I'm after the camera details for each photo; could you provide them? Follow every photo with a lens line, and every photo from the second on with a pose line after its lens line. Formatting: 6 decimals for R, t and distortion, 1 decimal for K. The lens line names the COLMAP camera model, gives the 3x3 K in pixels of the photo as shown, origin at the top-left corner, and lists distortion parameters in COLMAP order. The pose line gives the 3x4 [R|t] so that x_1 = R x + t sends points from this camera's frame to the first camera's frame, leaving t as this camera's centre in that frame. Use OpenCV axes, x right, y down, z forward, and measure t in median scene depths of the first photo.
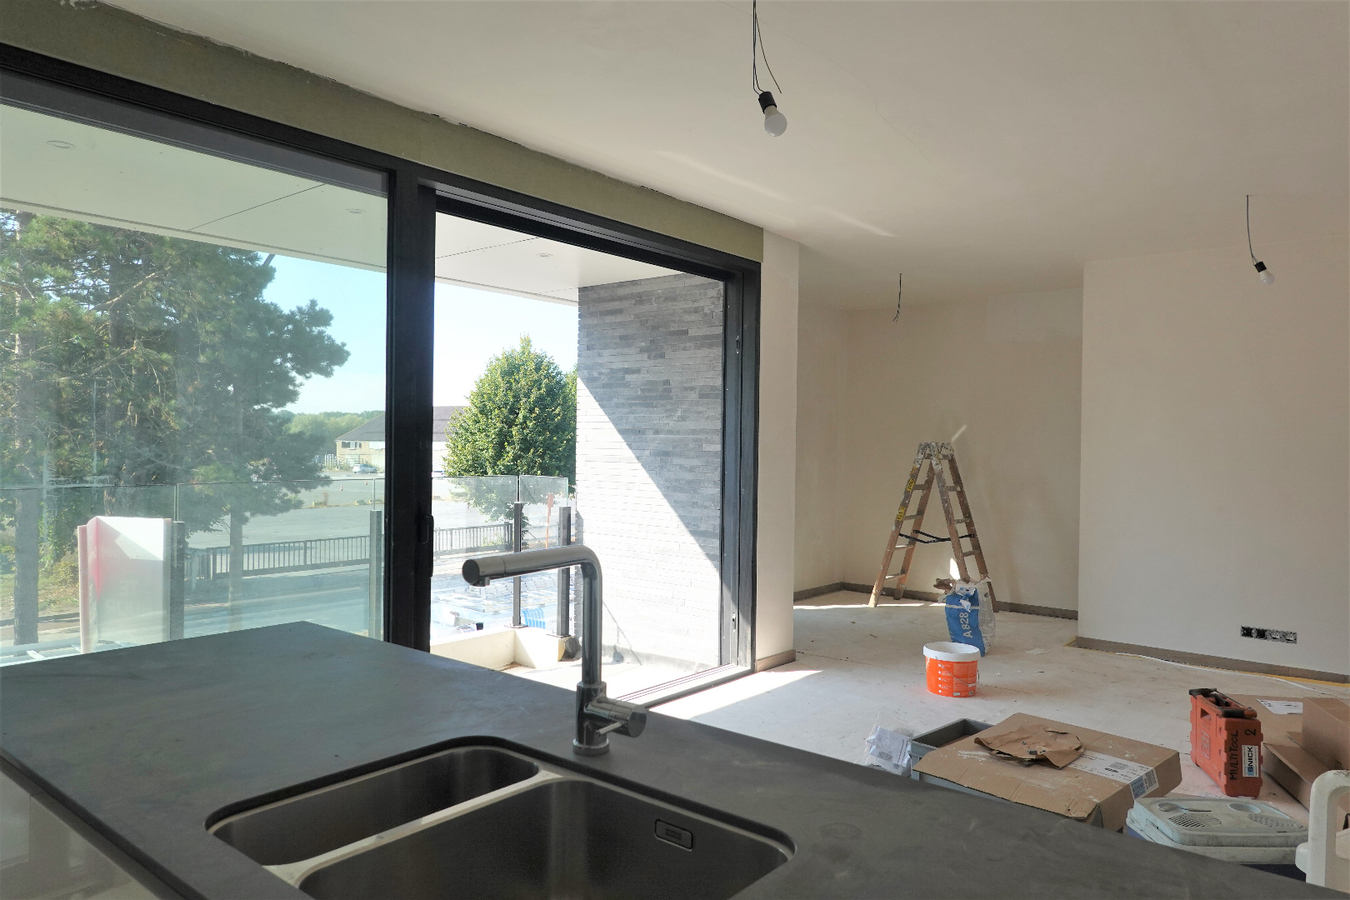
lens RADIAL K [[909.8, 0, 674.3], [0, 909.8, 447.7], [0, 0, 1]] dist [0.009409, 0.011494]
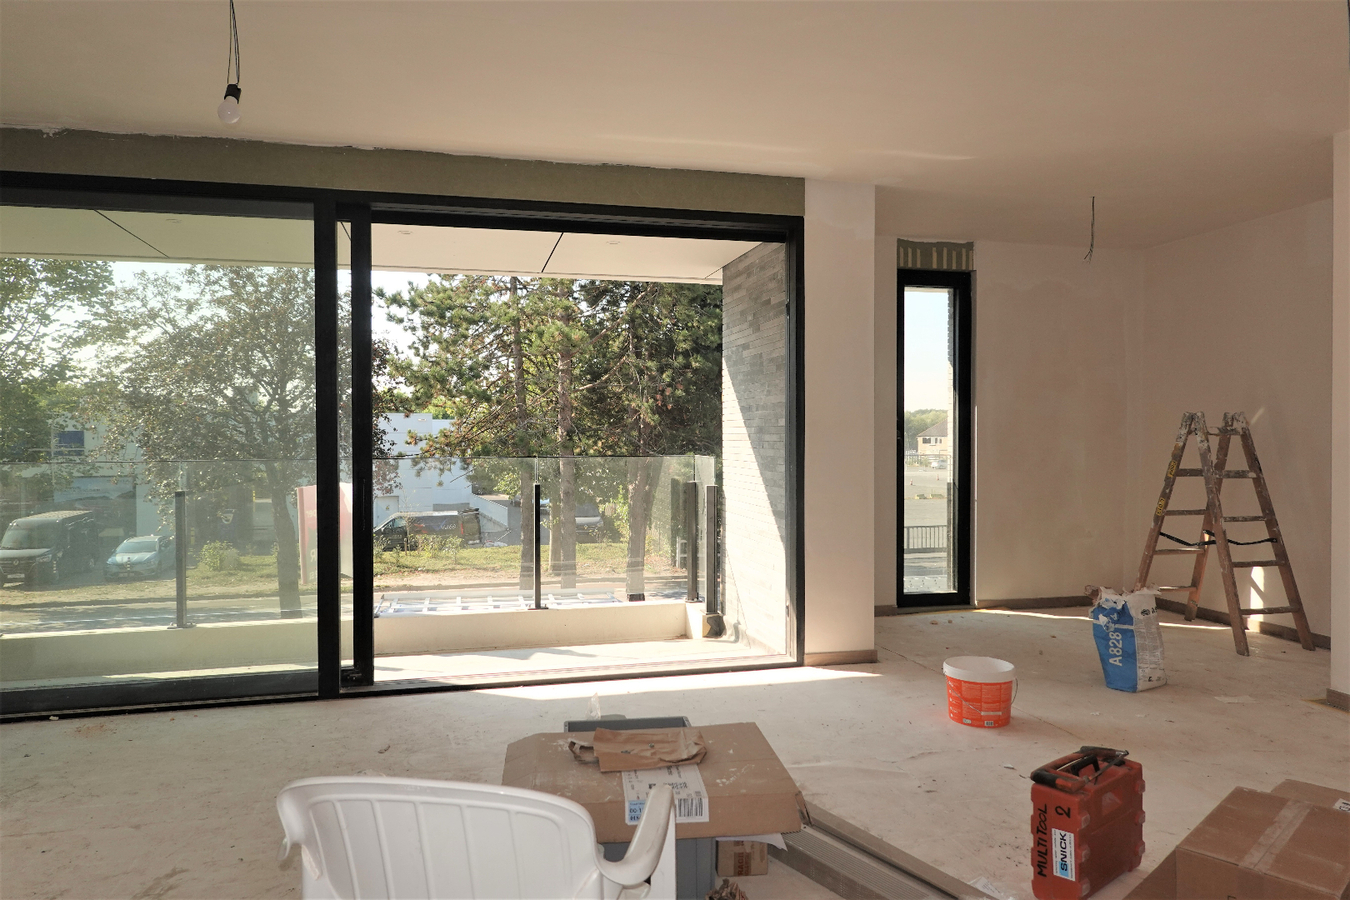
lens RADIAL K [[909.8, 0, 674.6], [0, 909.8, 450.2], [0, 0, 1]] dist [0.009409, 0.011494]
pose [[0.799110, -0.007457, -0.601139, 0.533991], [0.011507, 0.999930, 0.002892, 0.025485], [0.601075, -0.009228, 0.799139, 0.192805]]
